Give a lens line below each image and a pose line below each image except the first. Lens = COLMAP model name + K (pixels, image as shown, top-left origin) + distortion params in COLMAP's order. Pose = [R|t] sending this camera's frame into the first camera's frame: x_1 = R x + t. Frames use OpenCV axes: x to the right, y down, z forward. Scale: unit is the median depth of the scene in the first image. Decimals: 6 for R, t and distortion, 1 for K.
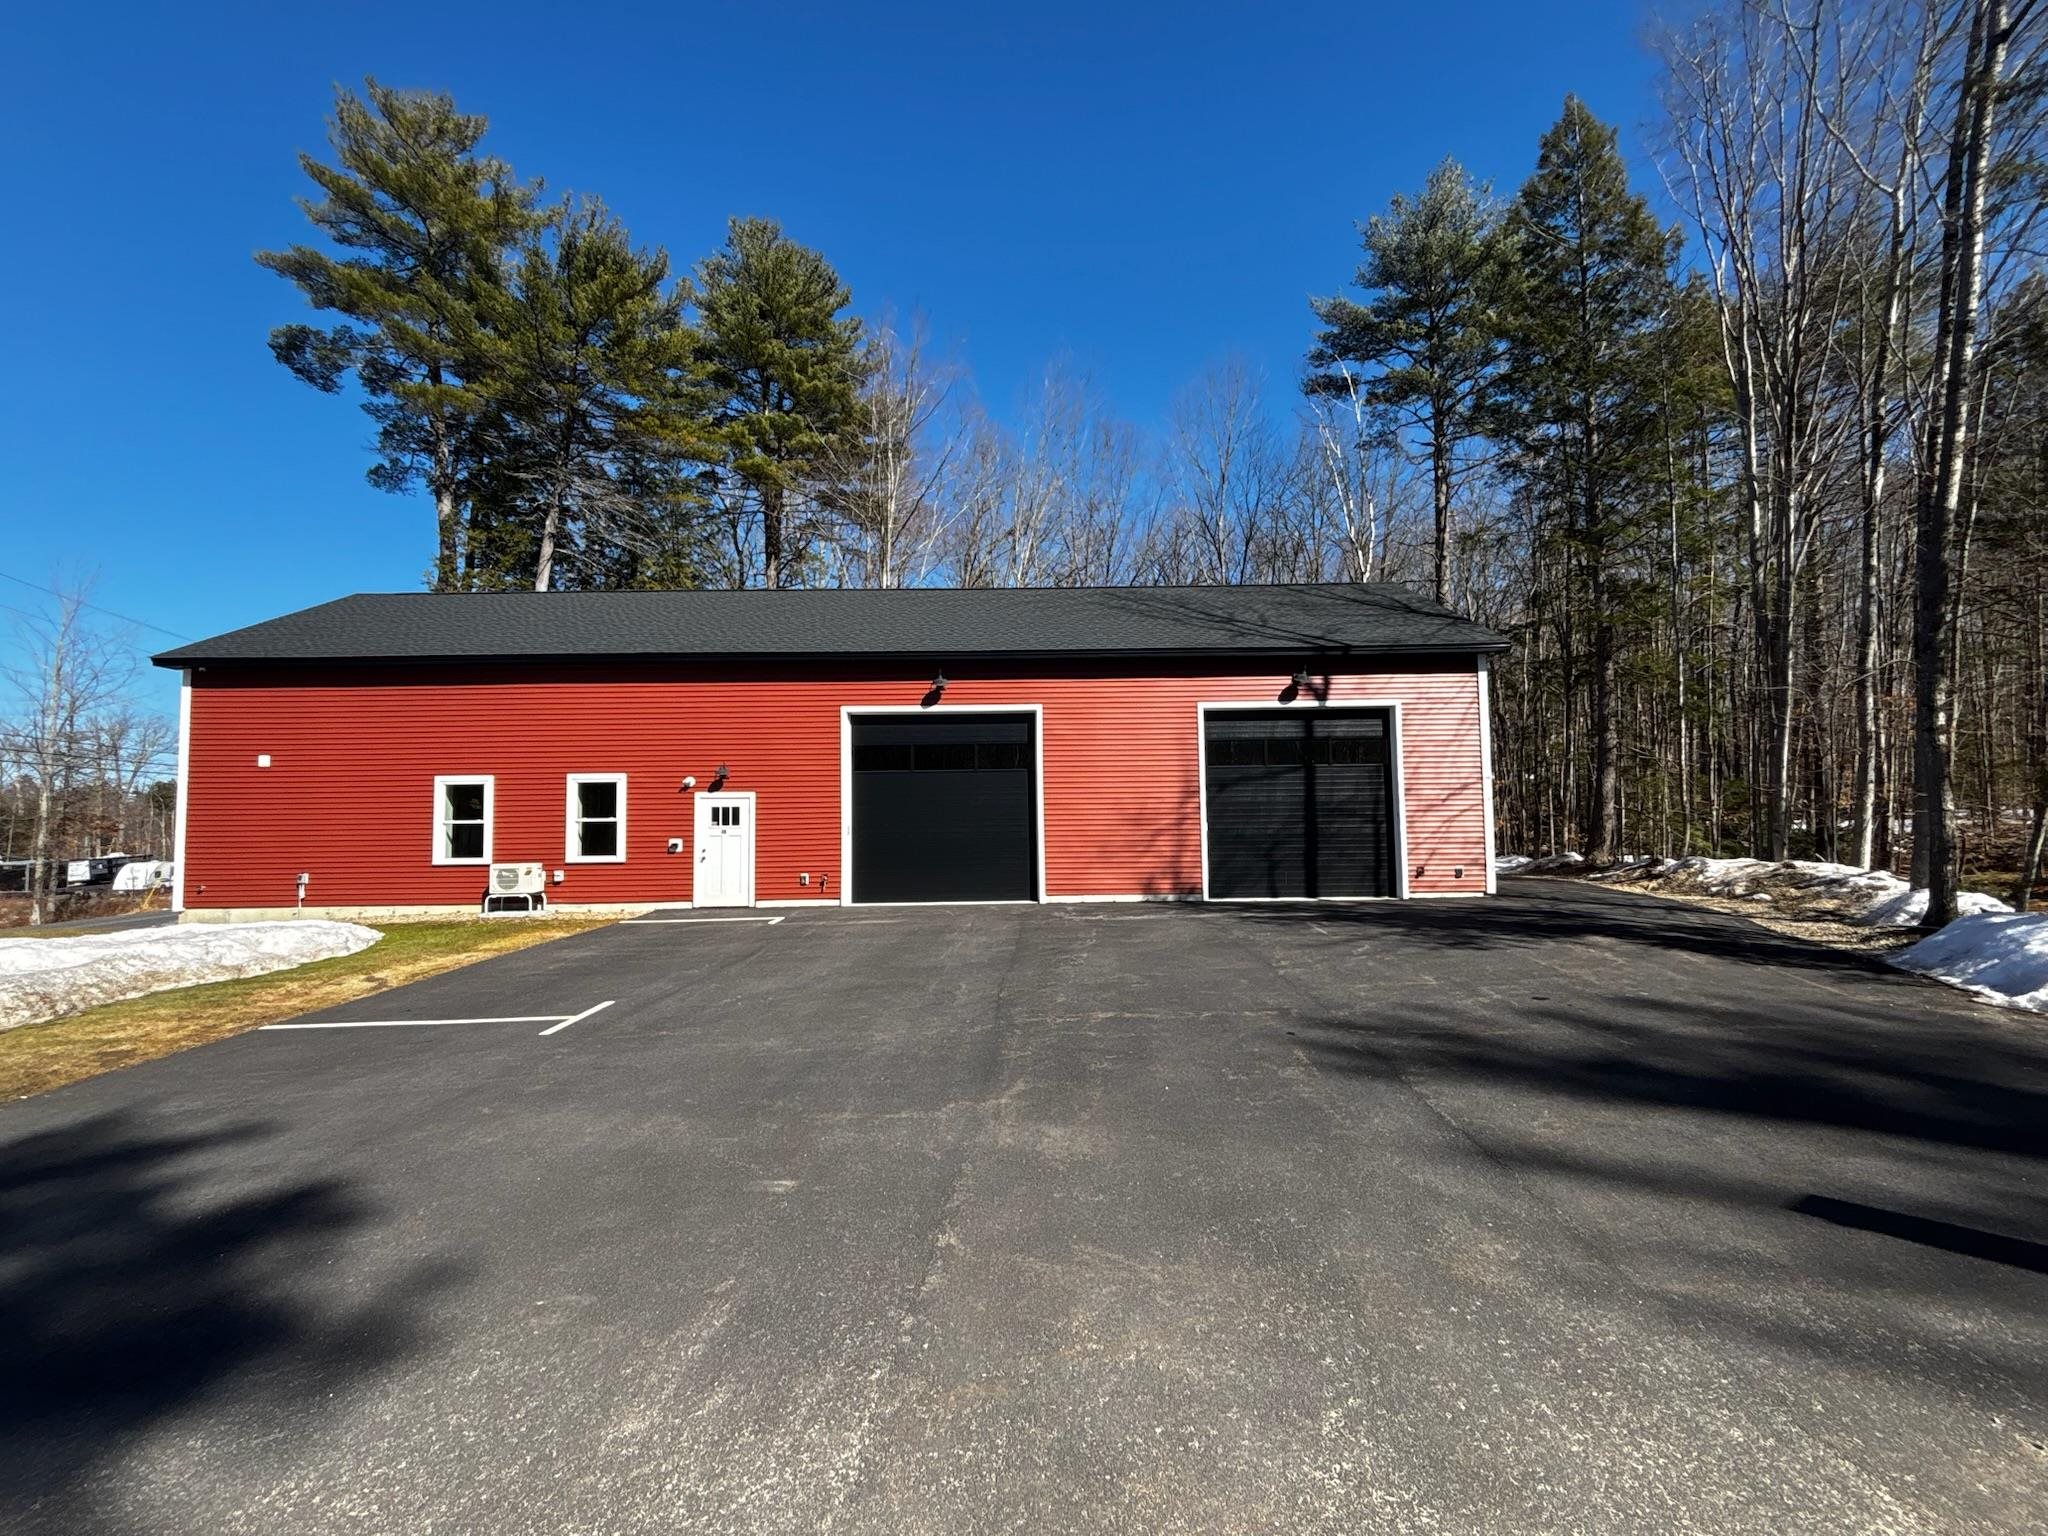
lens RADIAL K [[875.1, 0, 1024.0], [0, 875.1, 768.0], [0, 0, 1]] dist [0.008454, -0.000648]
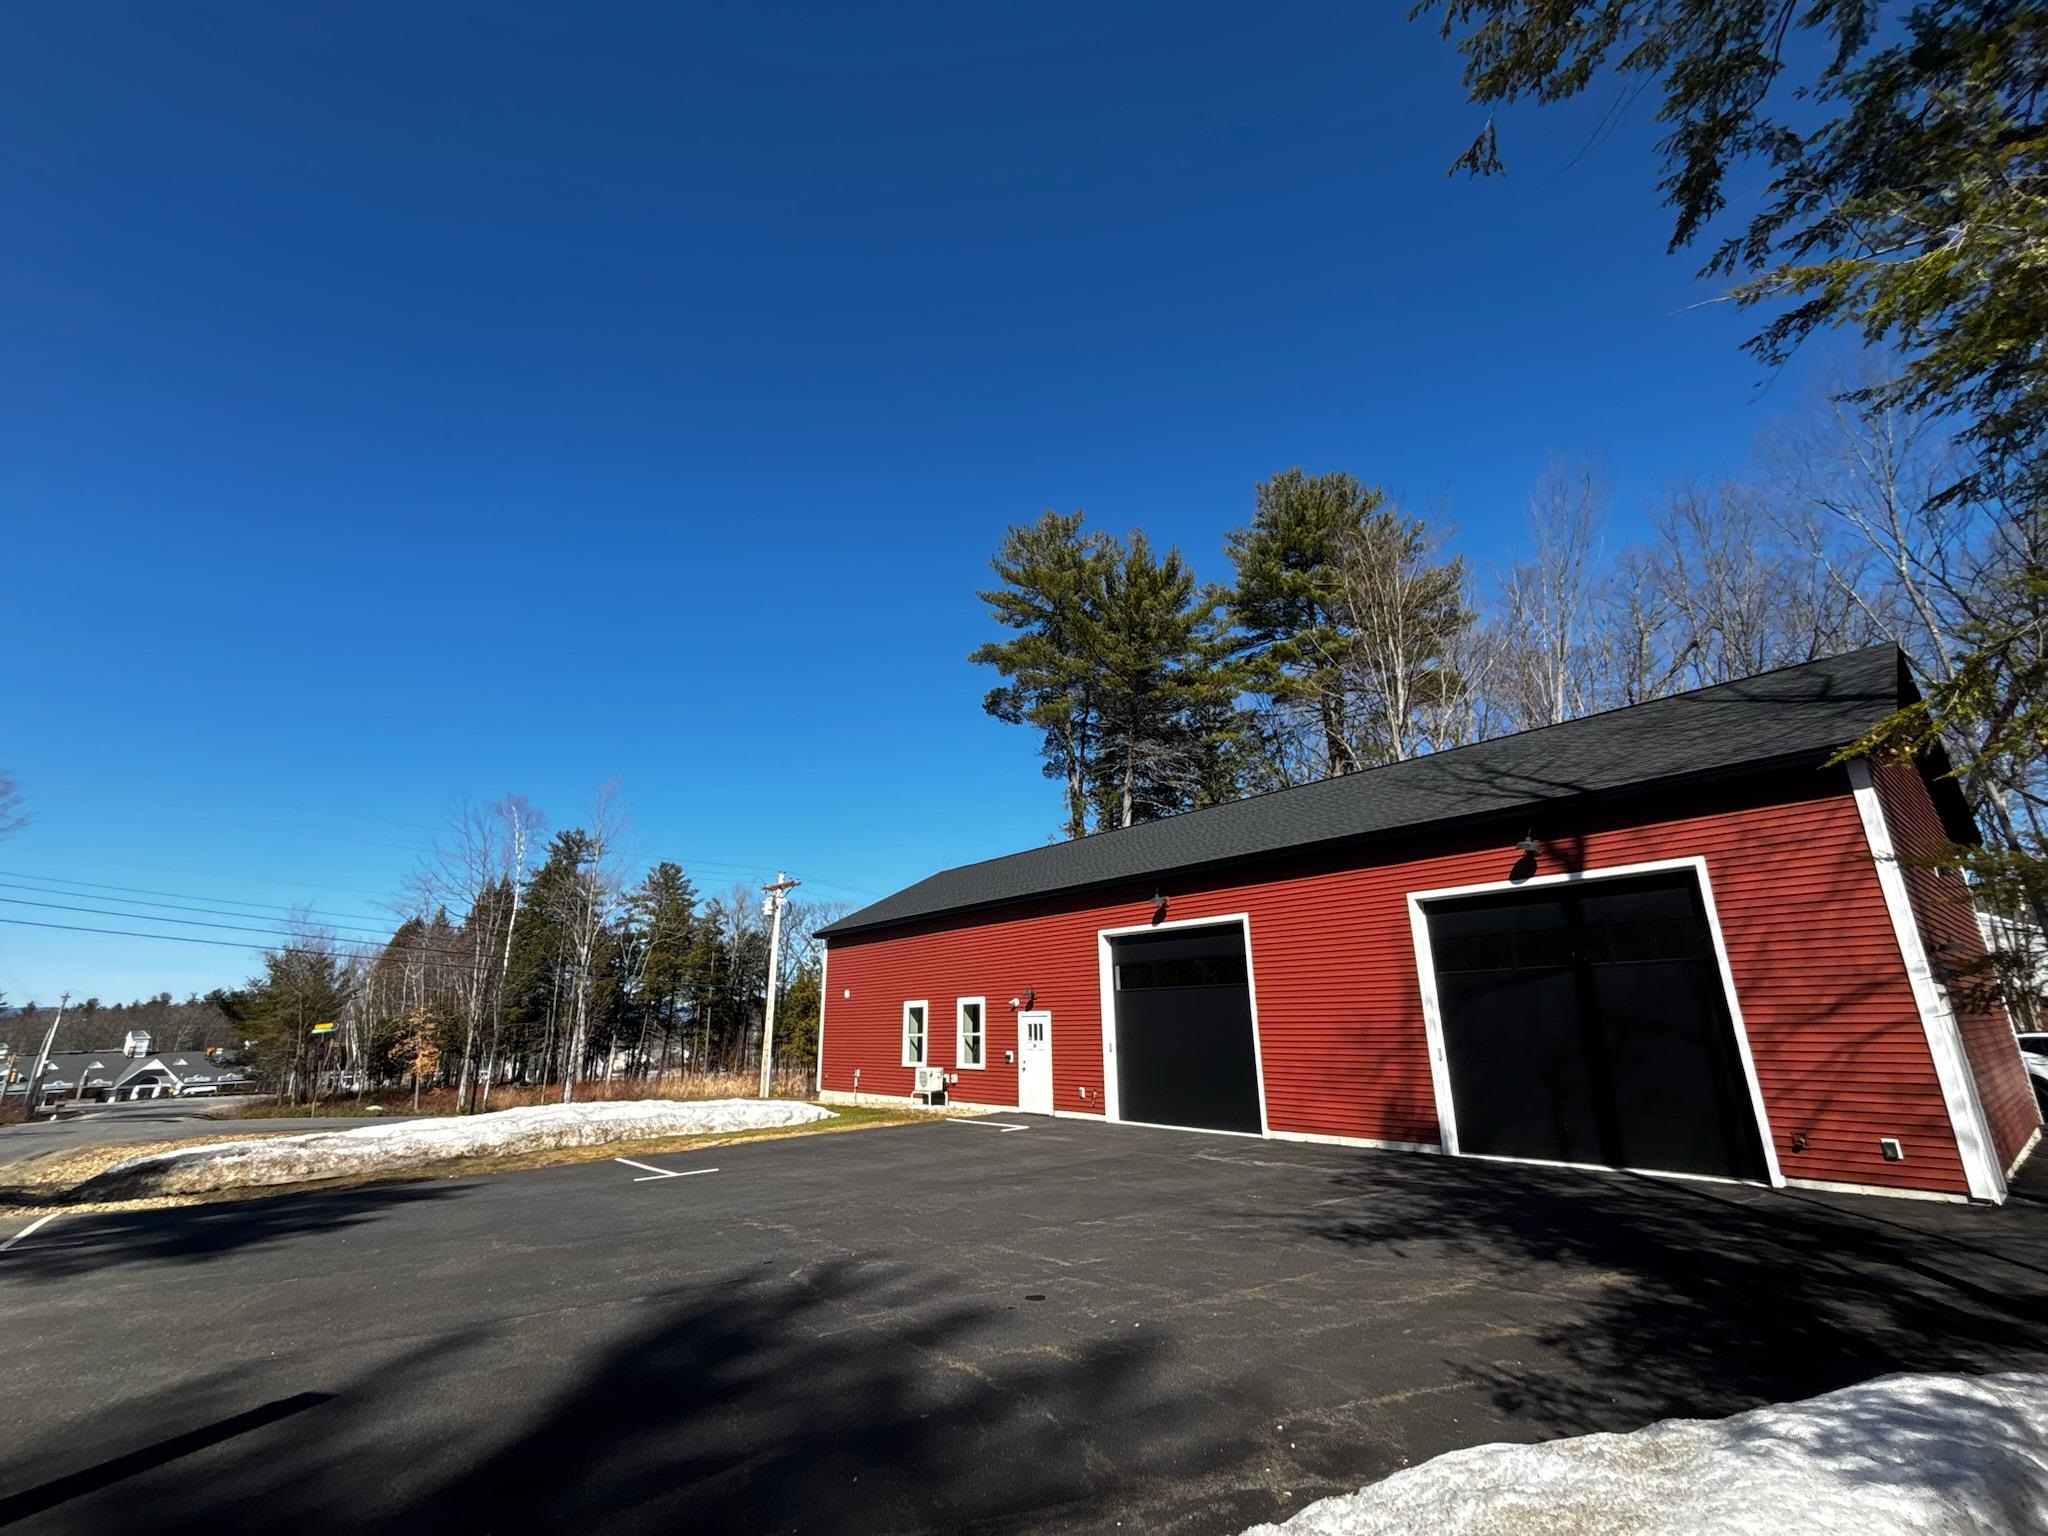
lens RADIAL K [[875.1, 0, 1024.0], [0, 875.1, 768.0], [0, 0, 1]] dist [0.008454, -0.000648]
pose [[0.647130, -0.211724, -0.732390, 0.589098], [0.044656, 0.969541, -0.240824, -0.006850], [0.761071, 0.123139, 0.636874, 0.187698]]
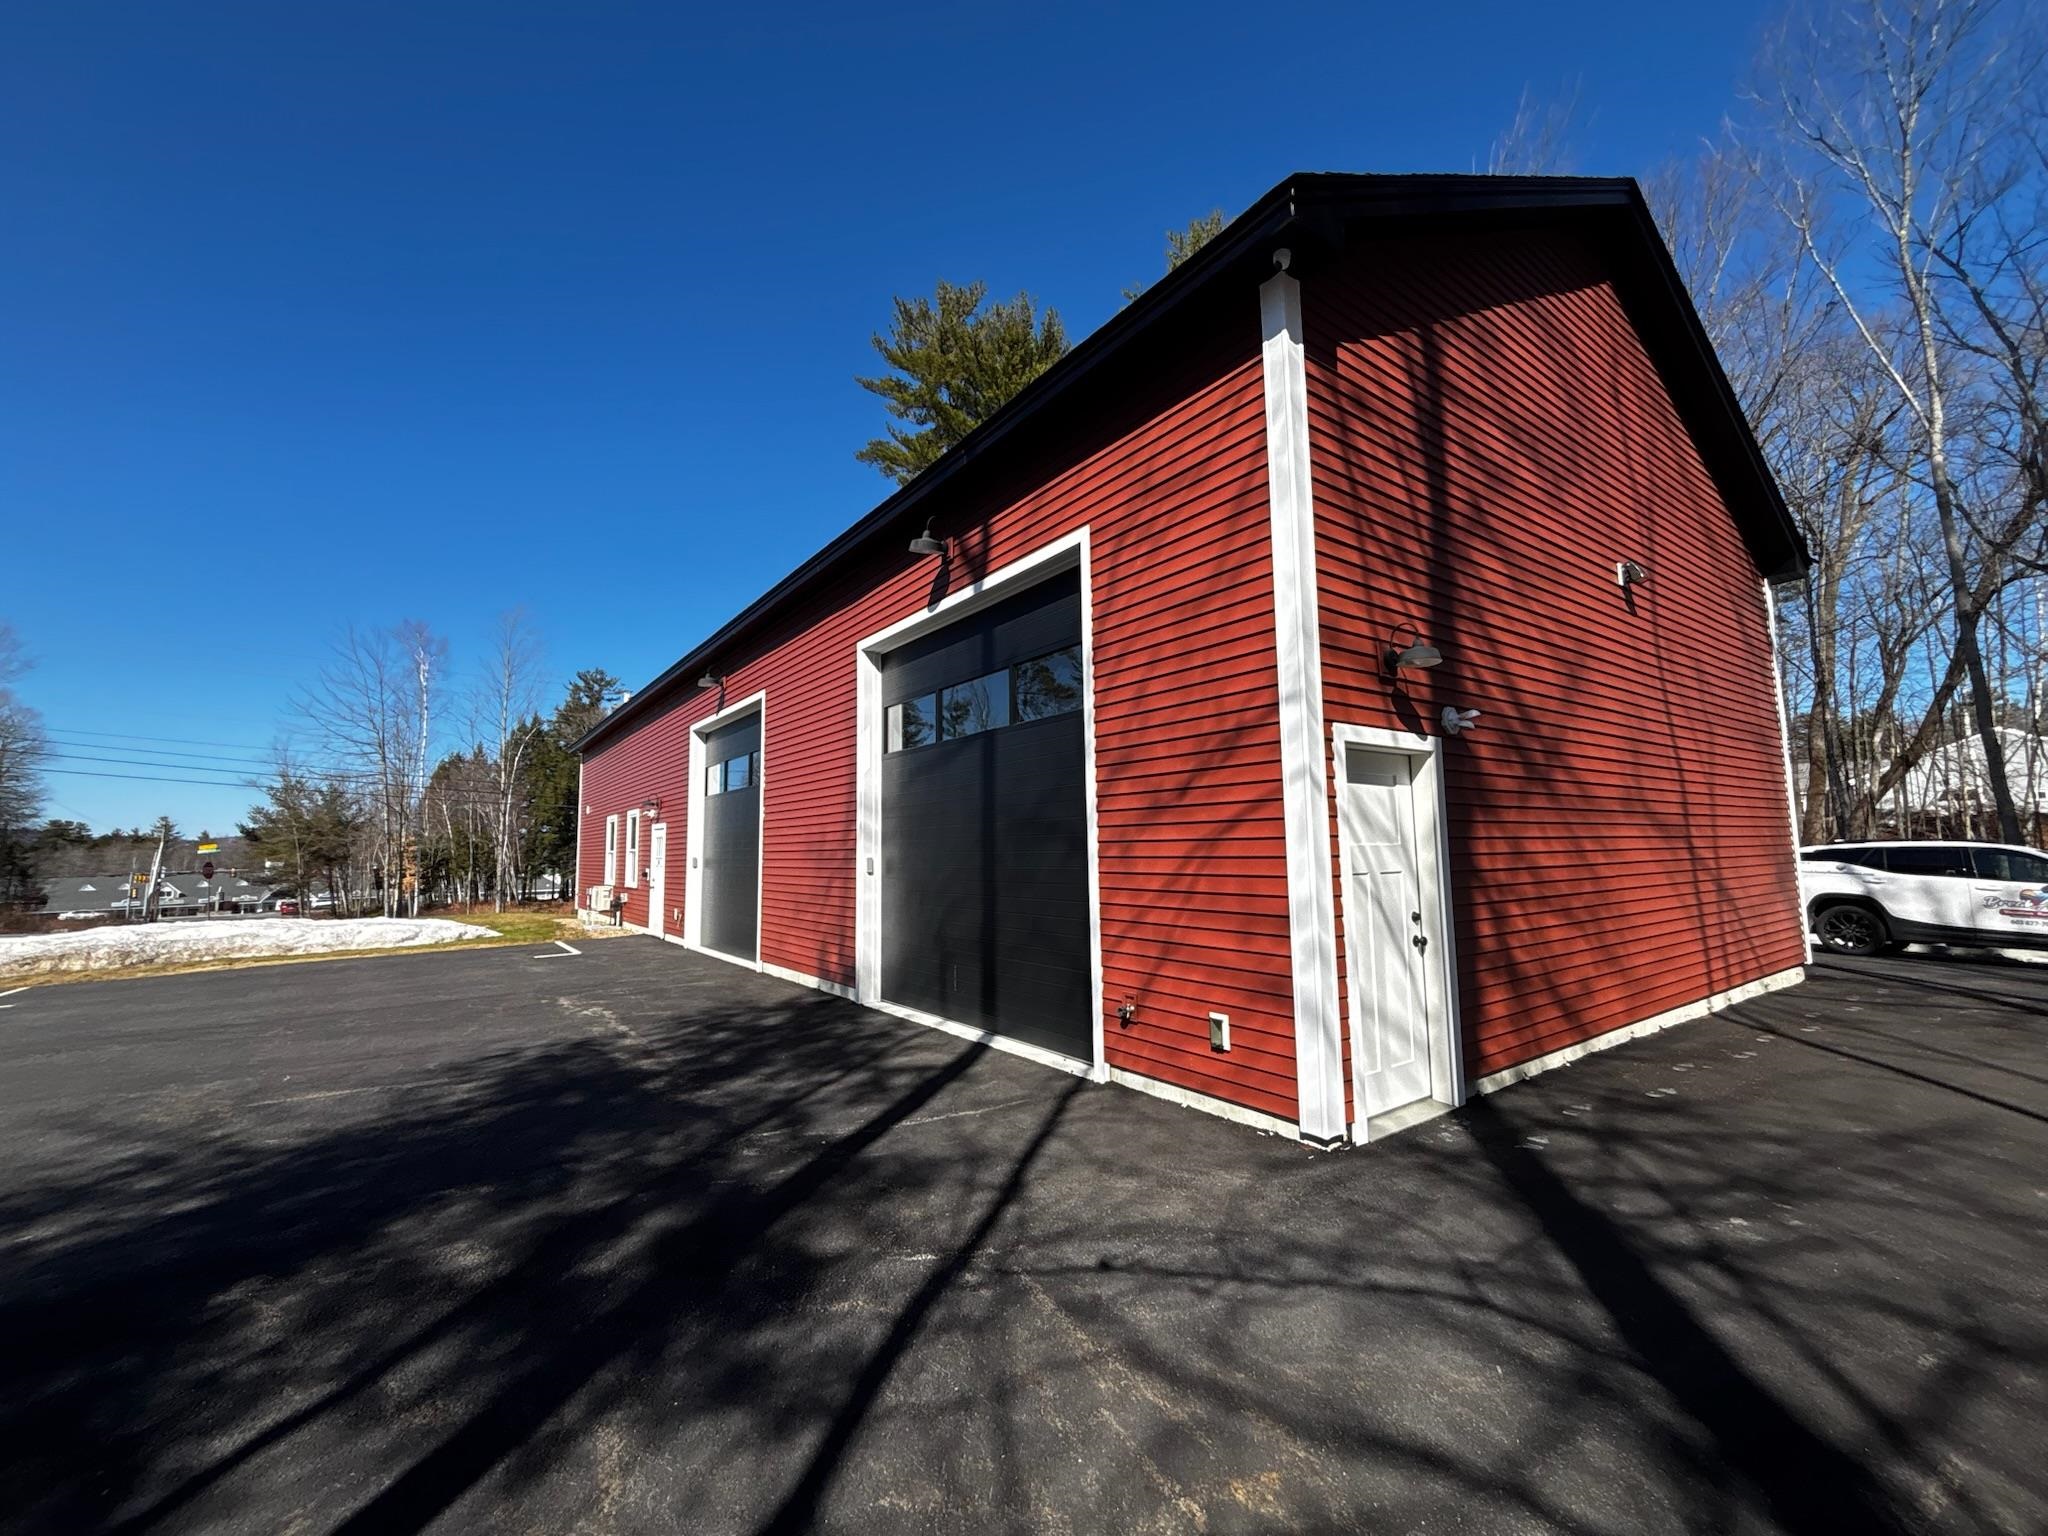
lens RADIAL K [[838.5, 0, 1021.6], [0, 838.5, 757.3], [0, 0, 1]] dist [-0.000388, -0.005058]
pose [[0.583270, -0.088436, -0.807450, 0.680519], [0.051001, 0.996081, -0.072255, 0.041838], [0.810676, 0.000963, 0.585495, 0.768453]]
